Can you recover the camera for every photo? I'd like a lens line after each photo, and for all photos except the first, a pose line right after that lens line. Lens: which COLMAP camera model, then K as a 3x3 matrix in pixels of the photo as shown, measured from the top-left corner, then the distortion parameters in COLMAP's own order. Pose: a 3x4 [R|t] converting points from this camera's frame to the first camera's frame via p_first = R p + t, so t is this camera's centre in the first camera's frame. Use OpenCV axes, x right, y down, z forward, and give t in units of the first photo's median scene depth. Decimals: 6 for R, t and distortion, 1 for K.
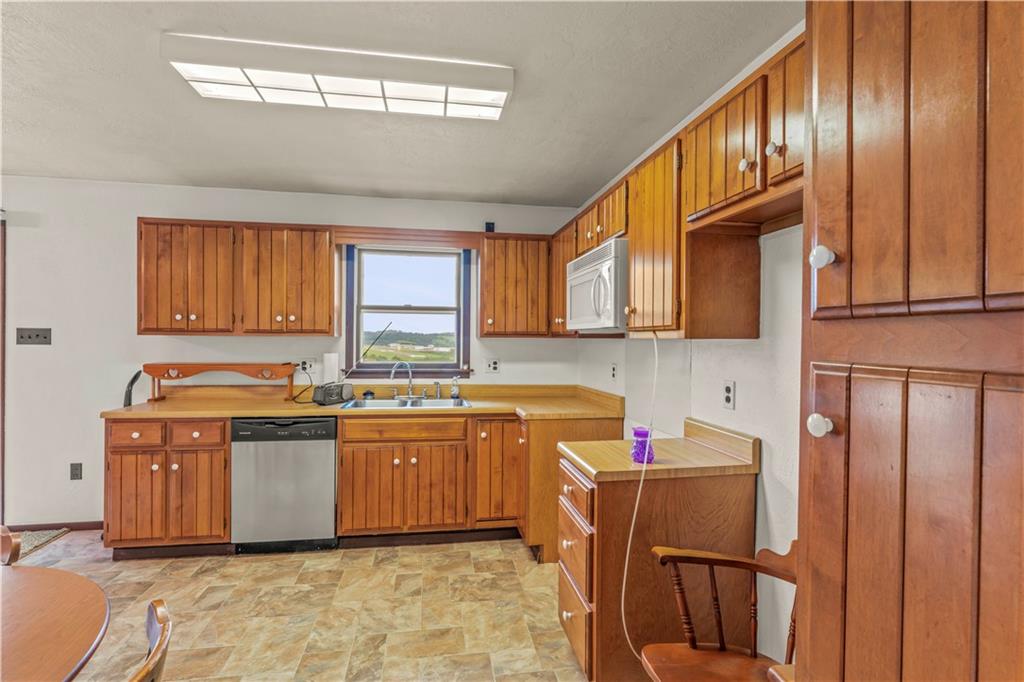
lens RADIAL K [[483.6, 0, 512.0], [0, 483.6, 341.0], [0, 0, 1]] dist [0.001816, 0.000099]
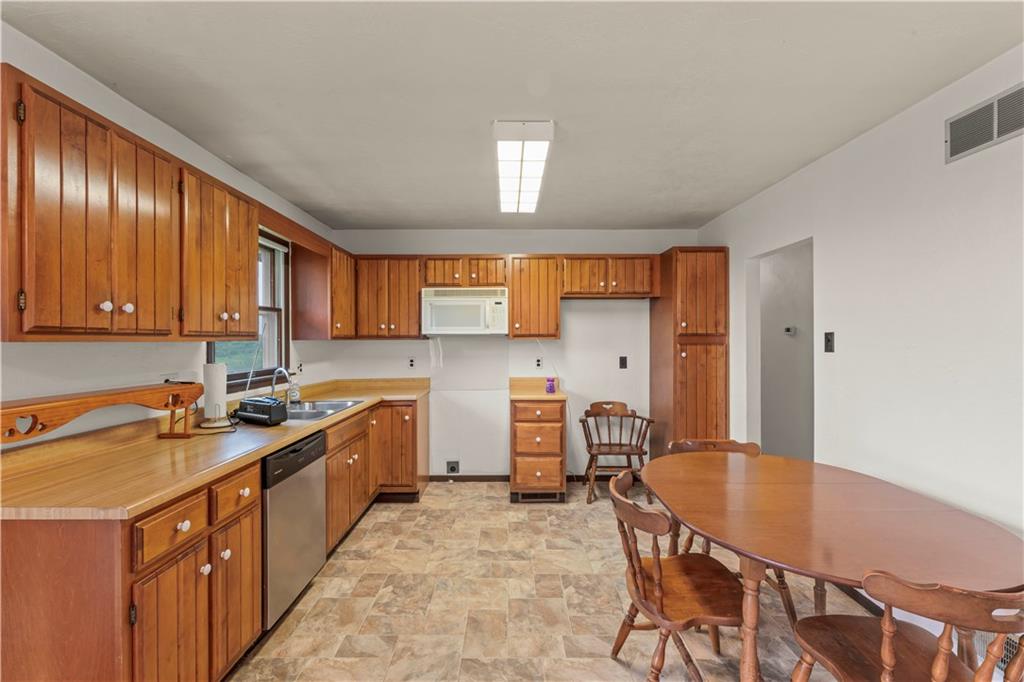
lens RADIAL K [[442.7, 0, 512.0], [0, 442.7, 341.0], [0, 0, 1]] dist [0.000870, 0.000270]
pose [[0.154818, -0.011870, 0.987872, -1.182913], [0.009737, 0.999898, 0.010489, -0.013944], [-0.987895, 0.007995, 0.154918, 0.545890]]
